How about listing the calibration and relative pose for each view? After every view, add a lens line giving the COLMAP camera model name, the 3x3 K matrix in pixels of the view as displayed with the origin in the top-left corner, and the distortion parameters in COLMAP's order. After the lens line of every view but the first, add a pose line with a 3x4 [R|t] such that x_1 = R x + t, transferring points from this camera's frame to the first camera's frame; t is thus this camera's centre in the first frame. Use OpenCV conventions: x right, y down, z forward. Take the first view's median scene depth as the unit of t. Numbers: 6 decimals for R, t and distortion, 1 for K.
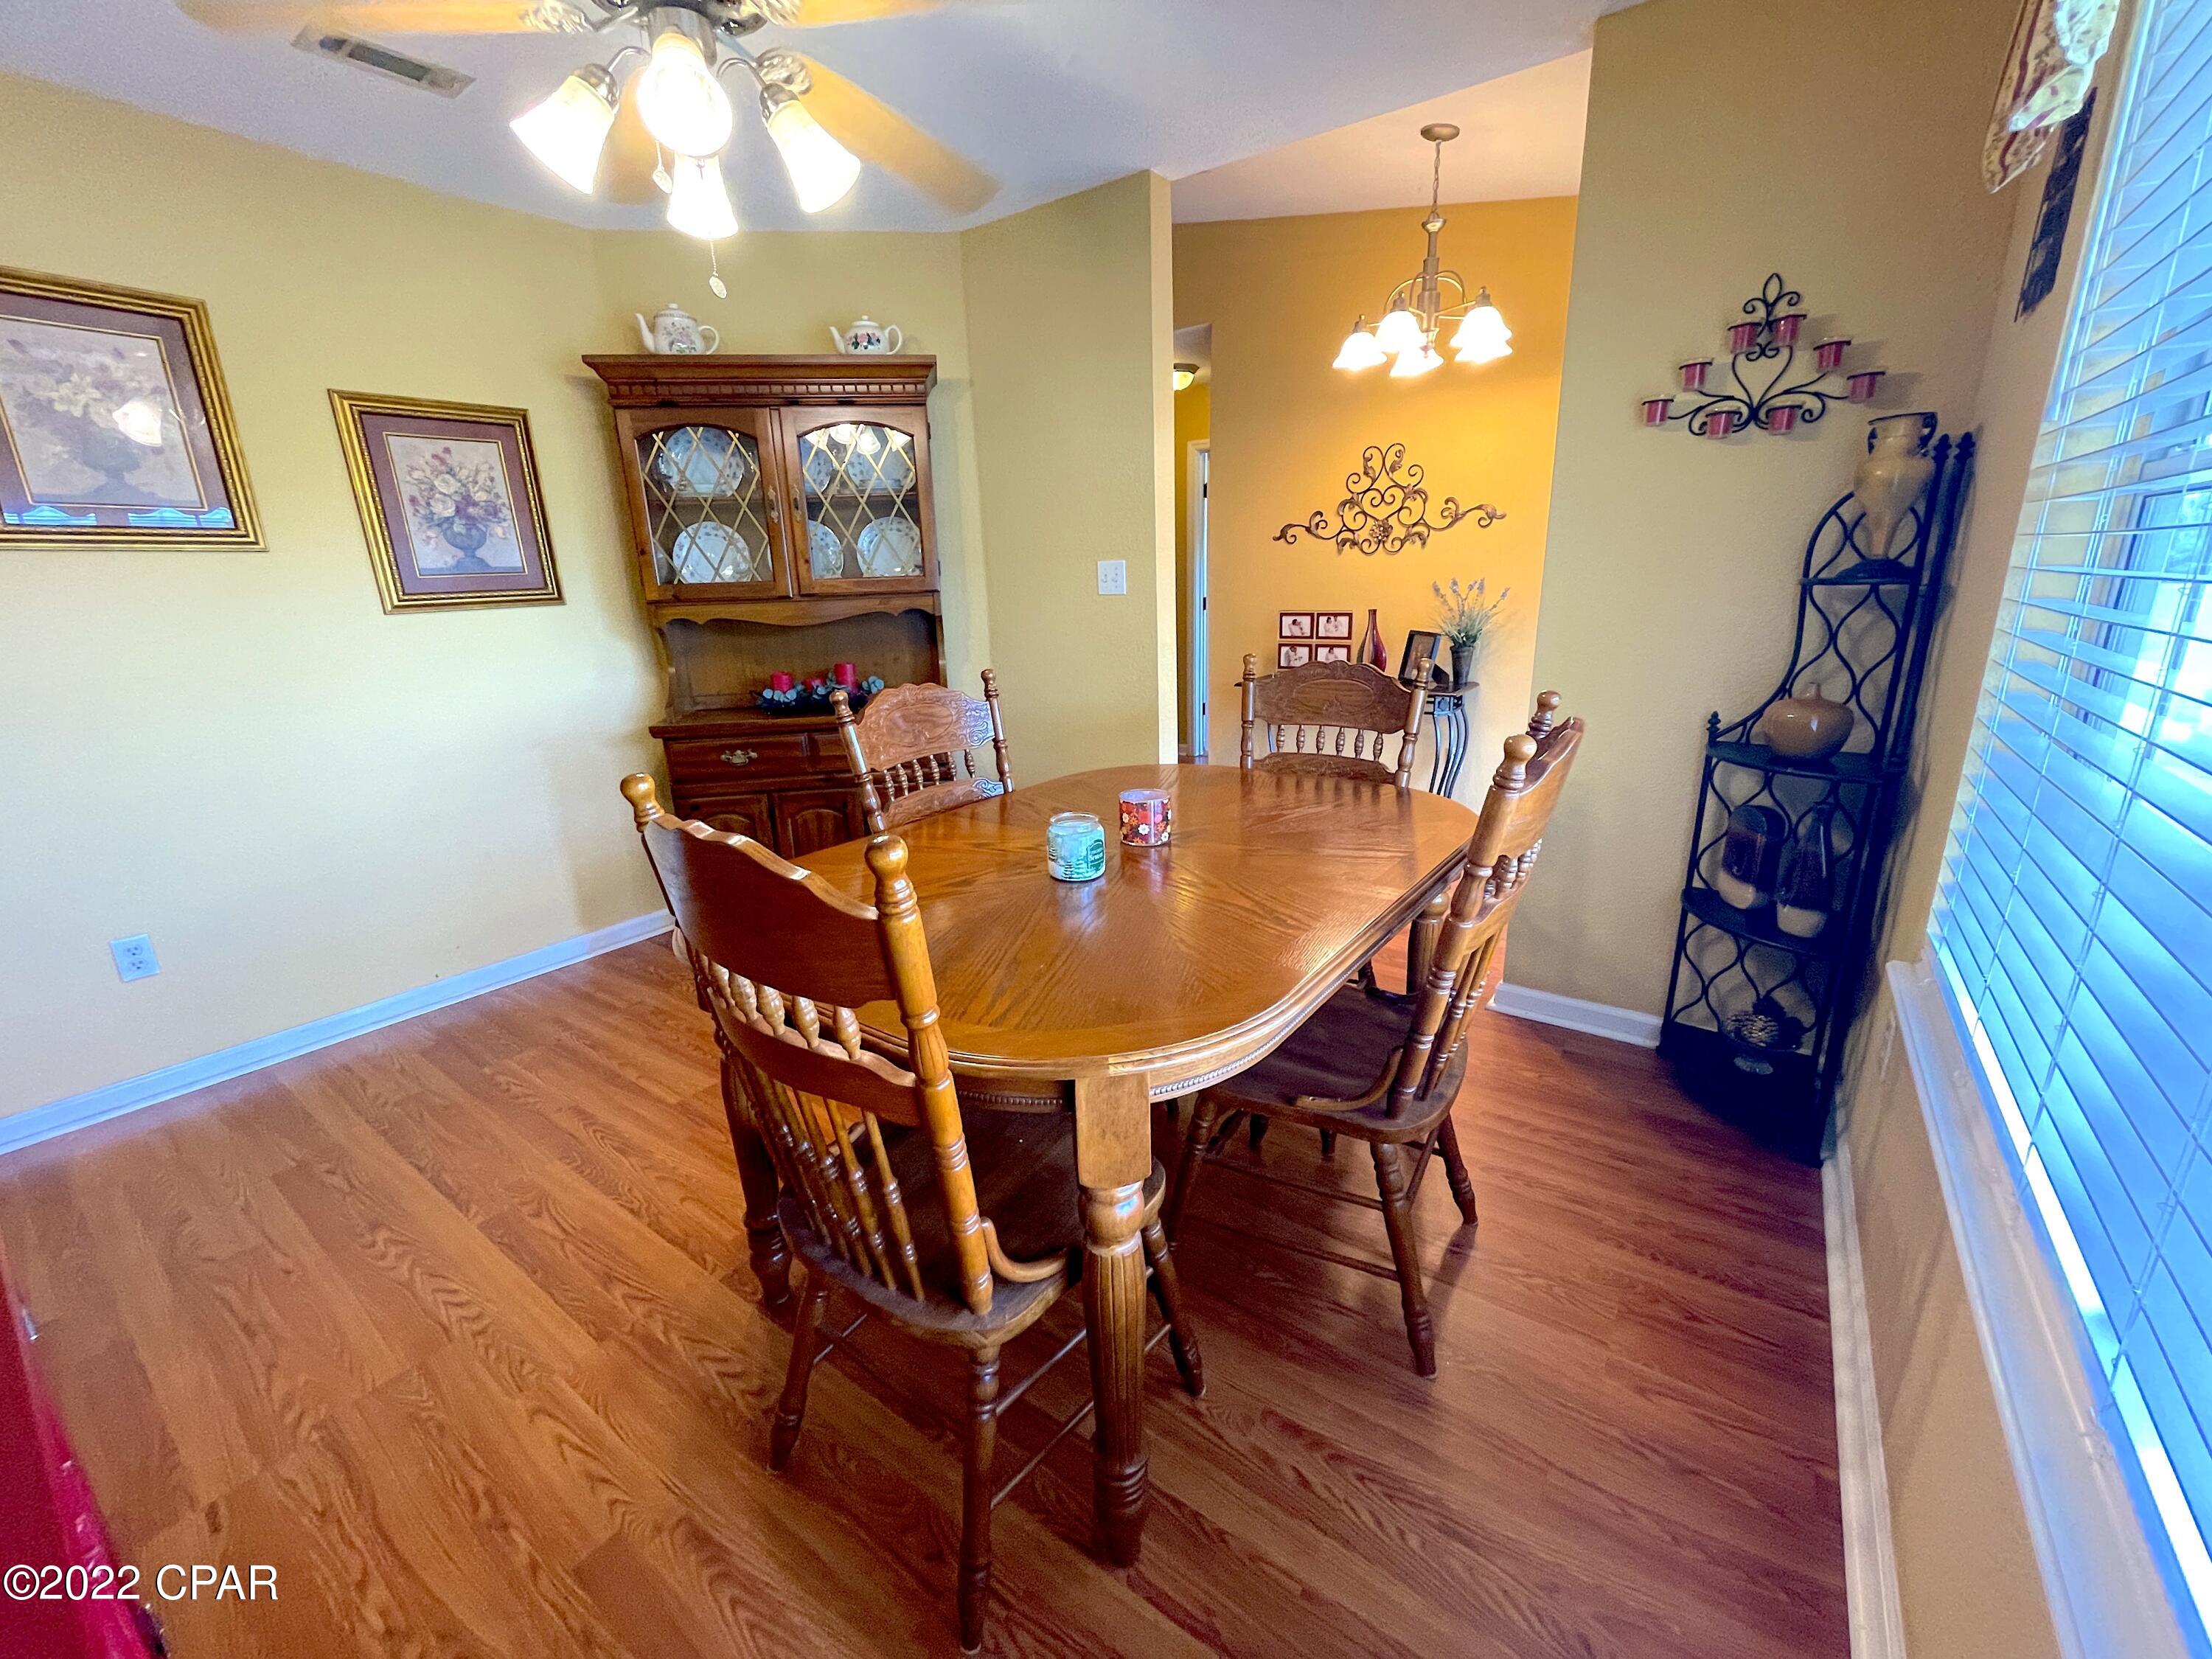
lens RADIAL K [[894.2, 0, 1104.8], [0, 894.2, 827.7], [0, 0, 1]] dist [-0.005762, 0.001040]
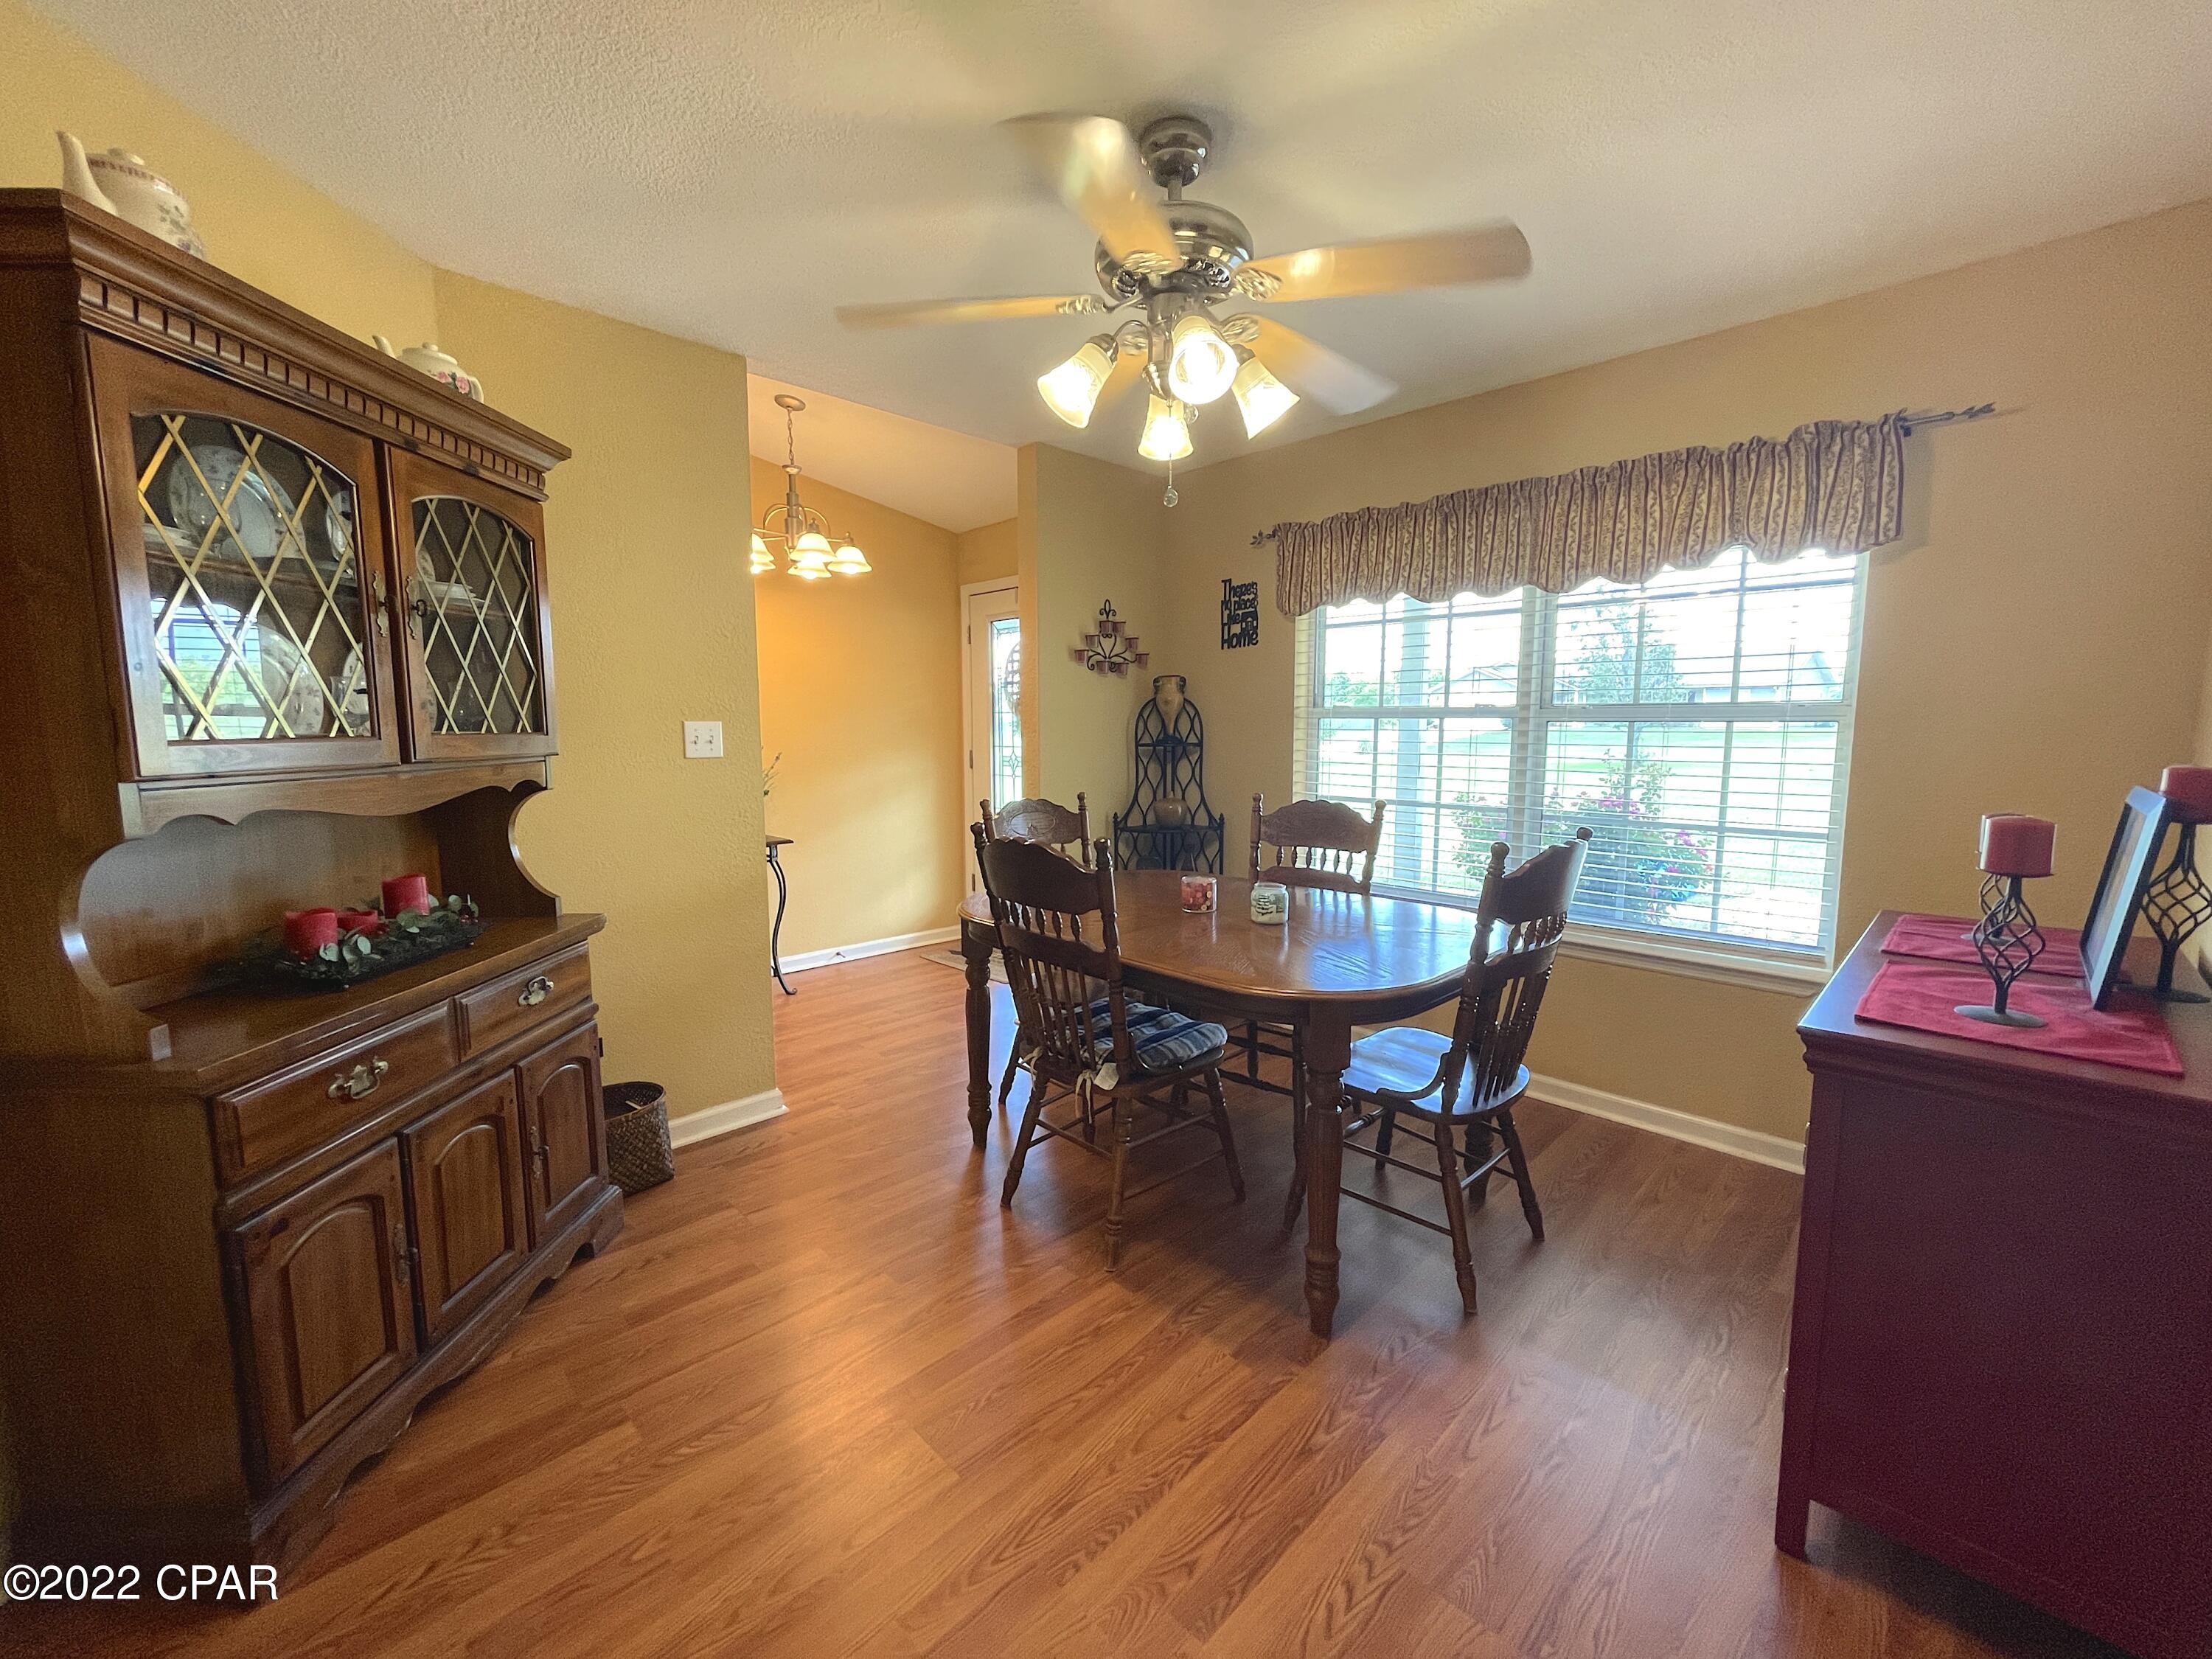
lens RADIAL K [[894.2, 0, 1106.2], [0, 894.2, 826.9], [0, 0, 1]] dist [-0.005762, 0.001040]
pose [[0.168787, -0.080226, 0.982382, -0.633697], [0.264971, 0.963686, 0.033173, -0.093784], [-0.949369, 0.254704, 0.183915, 0.373141]]
